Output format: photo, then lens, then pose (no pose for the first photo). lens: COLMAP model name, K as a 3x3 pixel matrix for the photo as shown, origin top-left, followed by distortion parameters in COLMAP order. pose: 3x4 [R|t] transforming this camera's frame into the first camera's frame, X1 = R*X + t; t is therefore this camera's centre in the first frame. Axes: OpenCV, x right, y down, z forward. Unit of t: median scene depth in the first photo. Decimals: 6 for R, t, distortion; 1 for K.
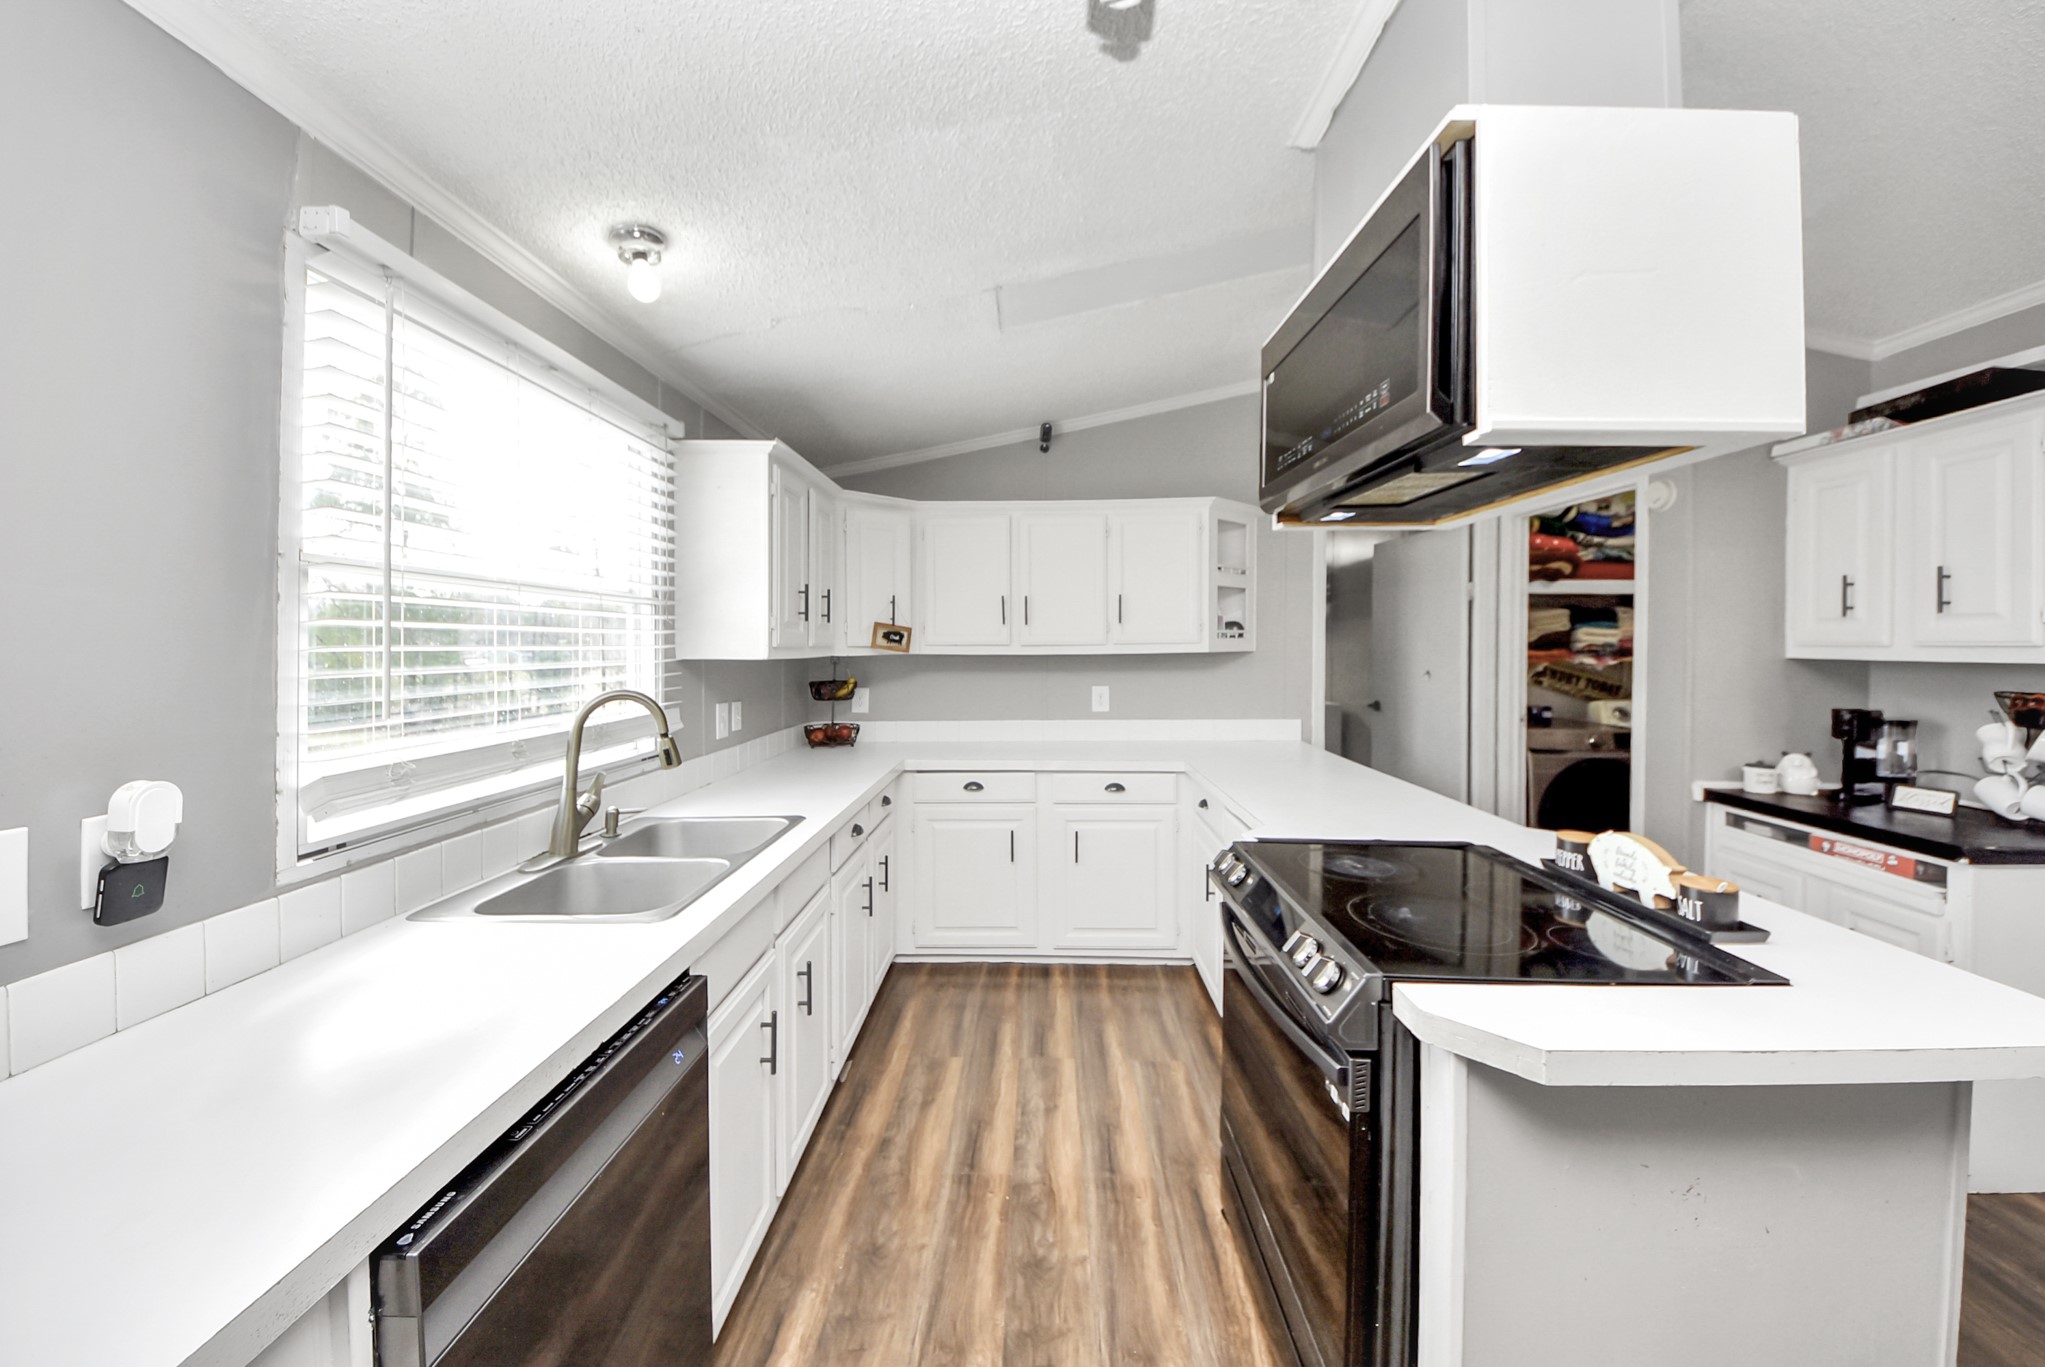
lens RADIAL K [[708.9, 0, 1036.8], [0, 708.9, 656.9], [0, 0, 1]] dist [0.019111, -0.016167]
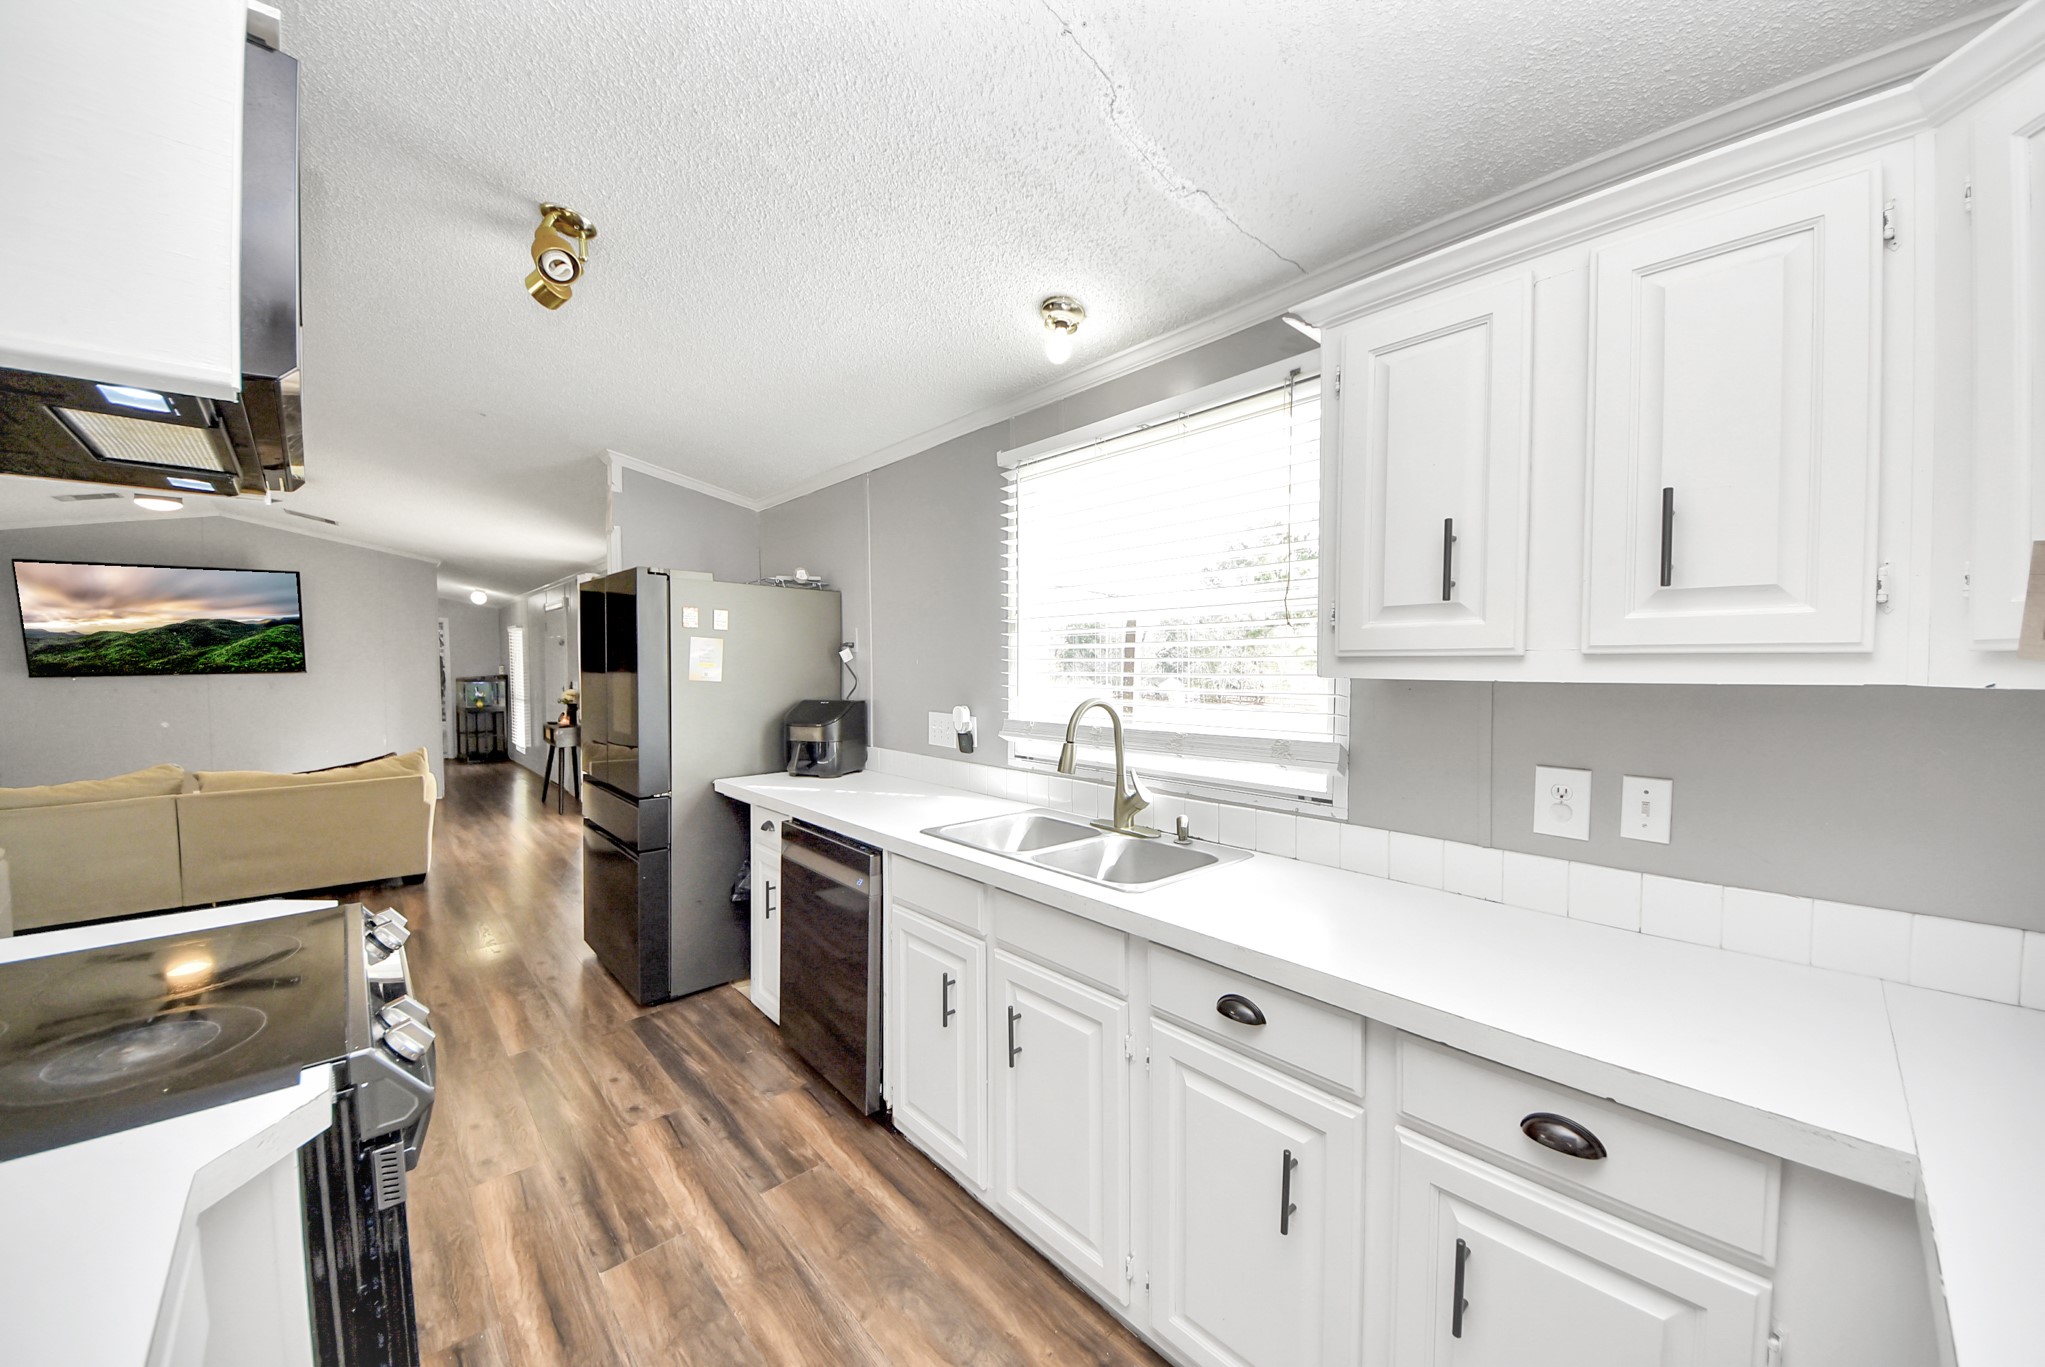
lens RADIAL K [[741.3, 0, 1039.0], [0, 741.3, 686.3], [0, 0, 1]] dist [0.028678, -0.019407]
pose [[-0.724118, 0.021020, -0.689355, 0.210365], [-0.009725, 0.999125, 0.040680, -0.012399], [0.689607, 0.036161, -0.723280, 1.192967]]
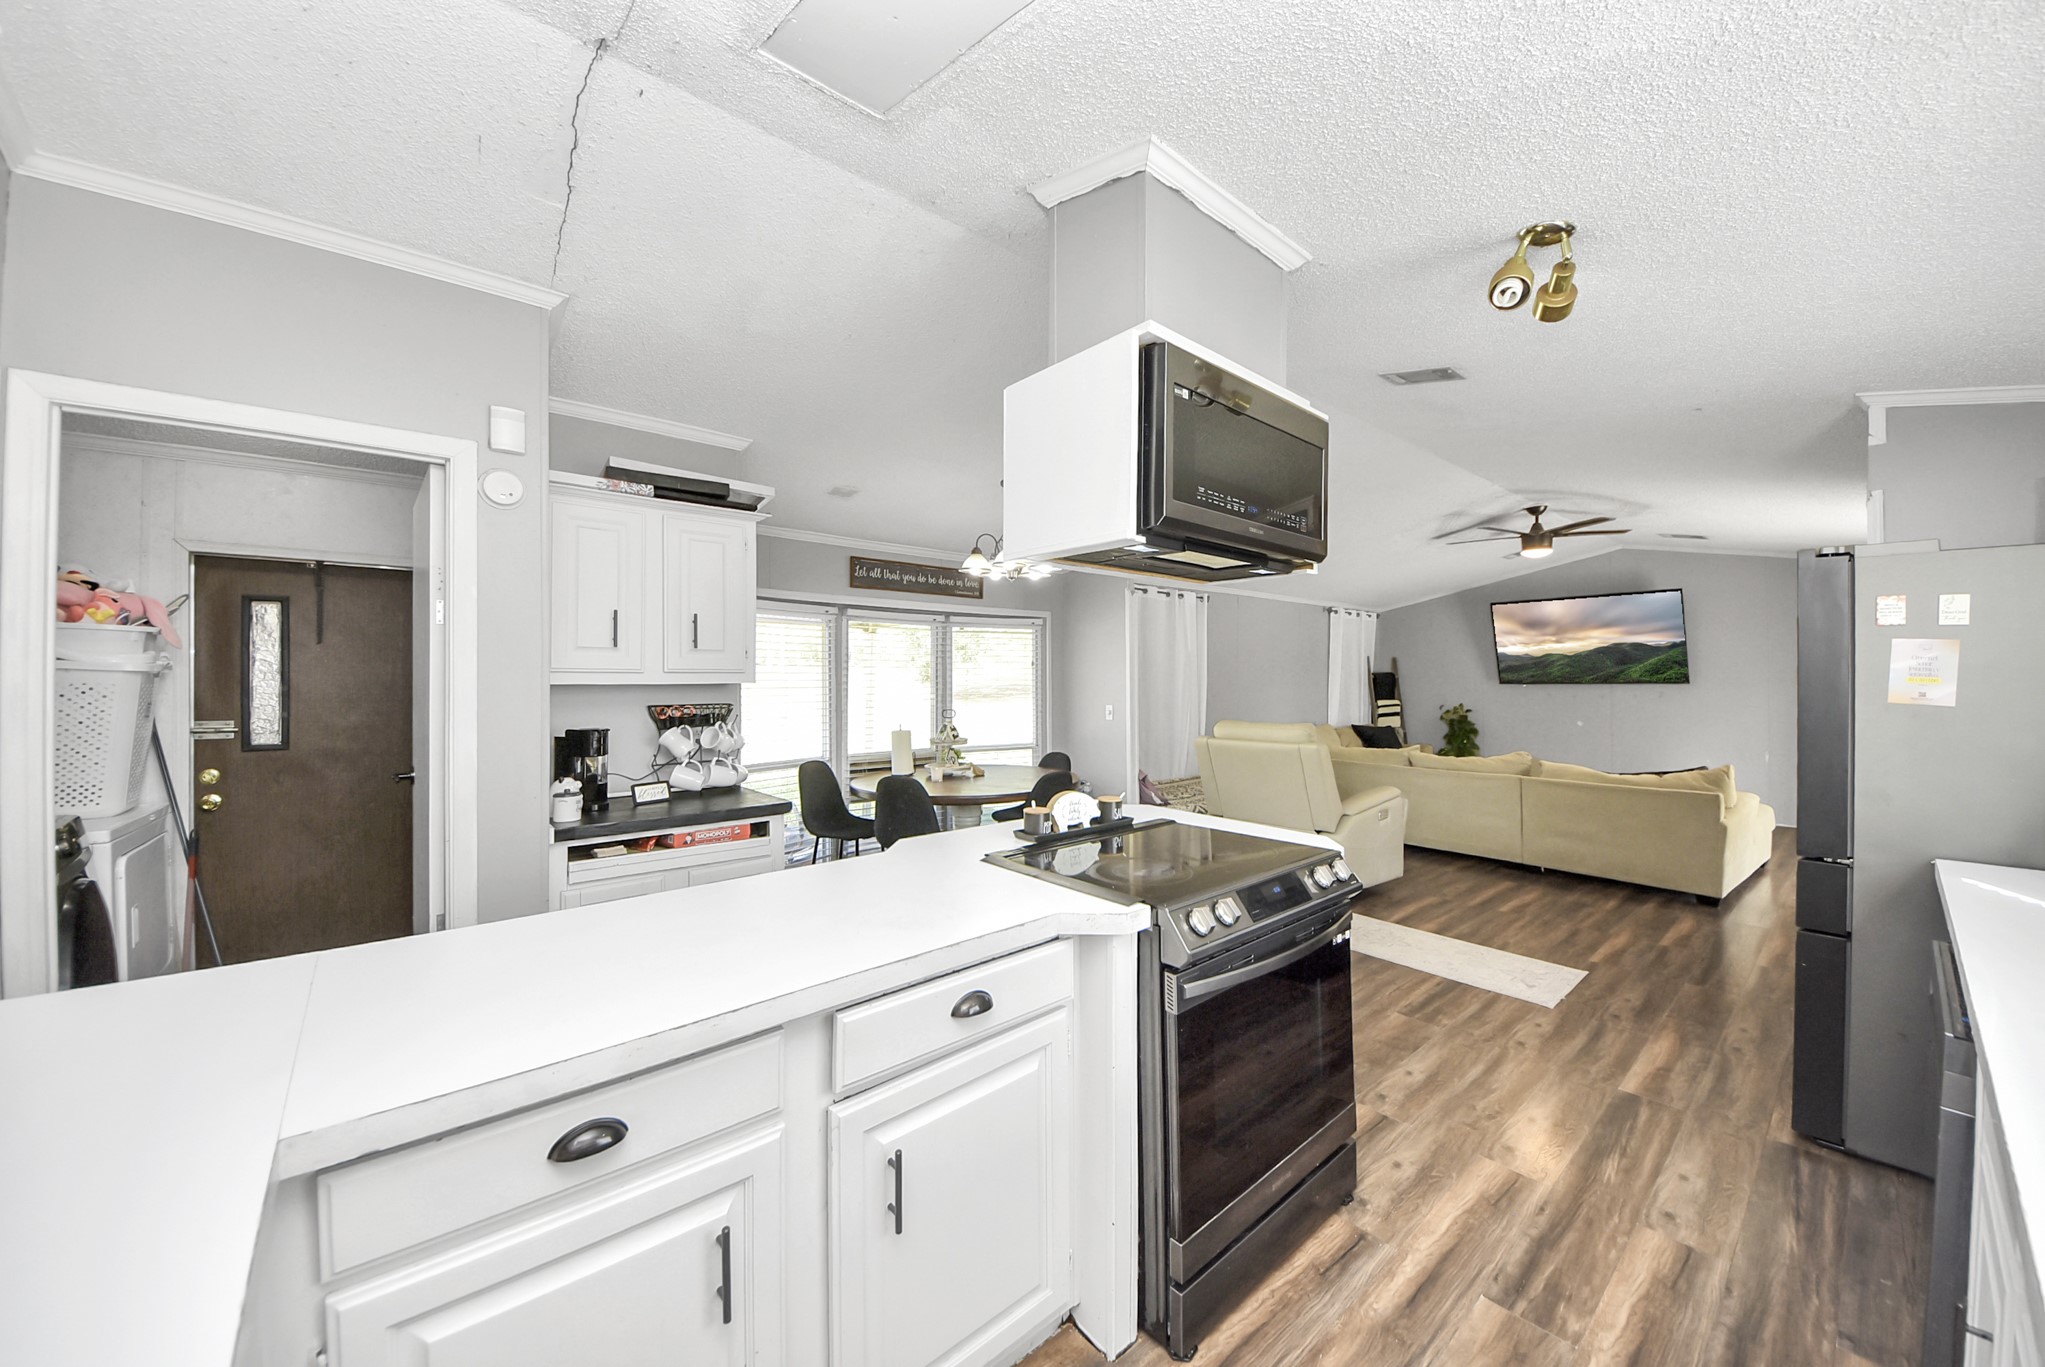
lens RADIAL K [[748.2, 0, 1031.9], [0, 748.2, 670.3], [0, 0, 1]] dist [0.031049, -0.011756]
pose [[-0.672859, 0.005661, 0.739749, -0.188291], [0.009390, 0.999956, 0.000889, -0.012312], [-0.739711, 0.007544, -0.672882, 1.199487]]
